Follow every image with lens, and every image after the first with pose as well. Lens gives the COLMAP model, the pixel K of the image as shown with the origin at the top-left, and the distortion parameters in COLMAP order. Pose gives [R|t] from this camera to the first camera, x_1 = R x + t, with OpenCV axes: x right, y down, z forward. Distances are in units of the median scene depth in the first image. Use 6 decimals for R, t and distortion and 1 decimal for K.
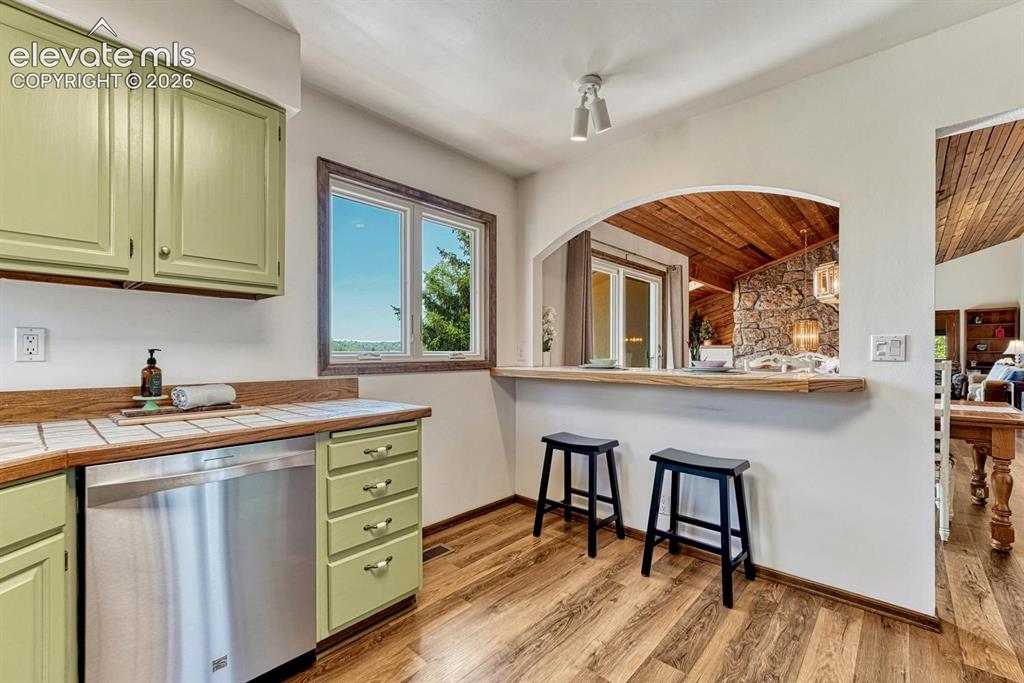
lens RADIAL K [[436.7, 0, 512.5], [0, 436.7, 355.3], [0, 0, 1]] dist [0.002792, 0.000954]
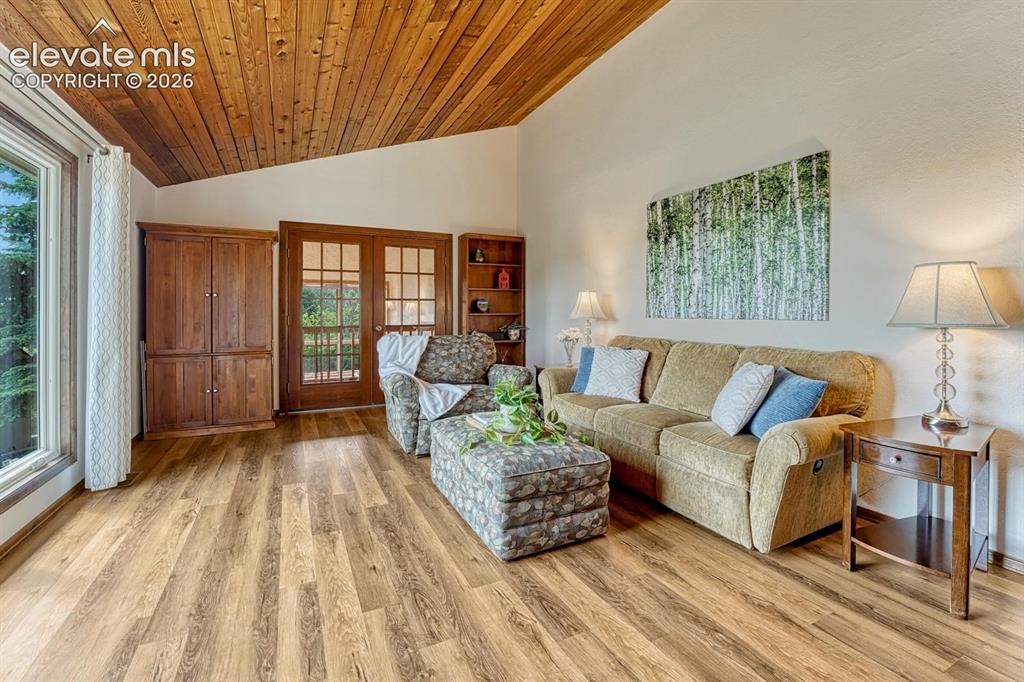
lens RADIAL K [[447.4, 0, 509.7], [0, 447.4, 315.9], [0, 0, 1]] dist [-0.020534, -0.000280]
pose [[0.365846, -0.008071, 0.930640, 0.774143], [0.007226, 0.999957, 0.005831, -0.011452], [-0.930647, 0.004591, 0.365889, 1.055966]]
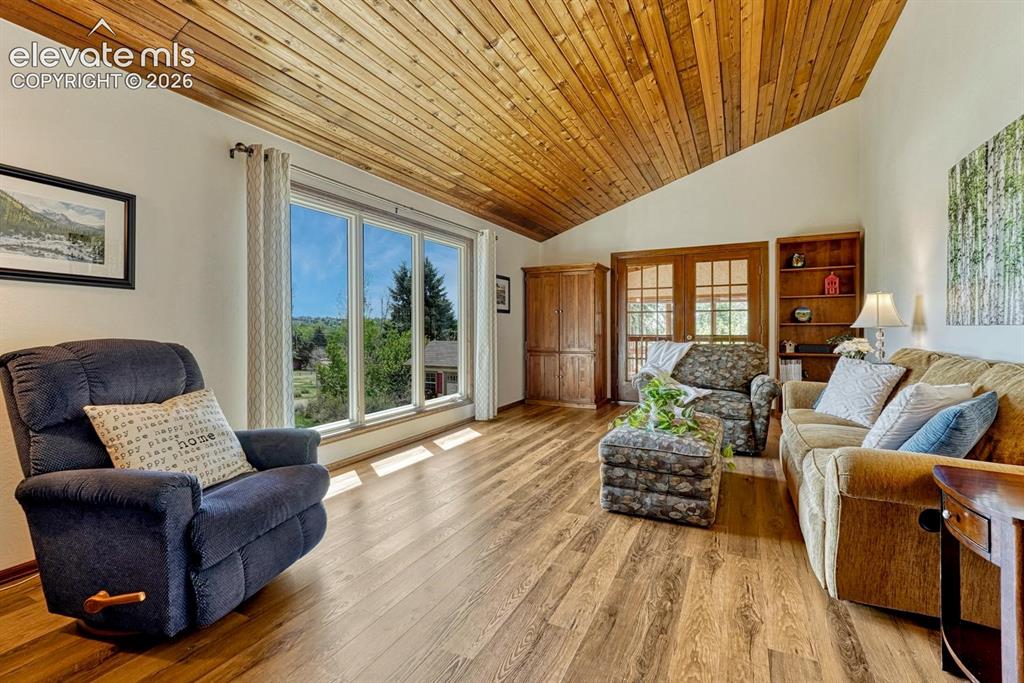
lens RADIAL K [[447.5, 0, 536.1], [0, 447.5, 332.9], [0, 0, 1]] dist [-0.002183, -0.000112]
pose [[0.955426, -0.007260, 0.295141, 0.868908], [0.006085, 0.999969, 0.004901, -0.002462], [-0.295168, -0.002887, 0.955441, 0.833707]]
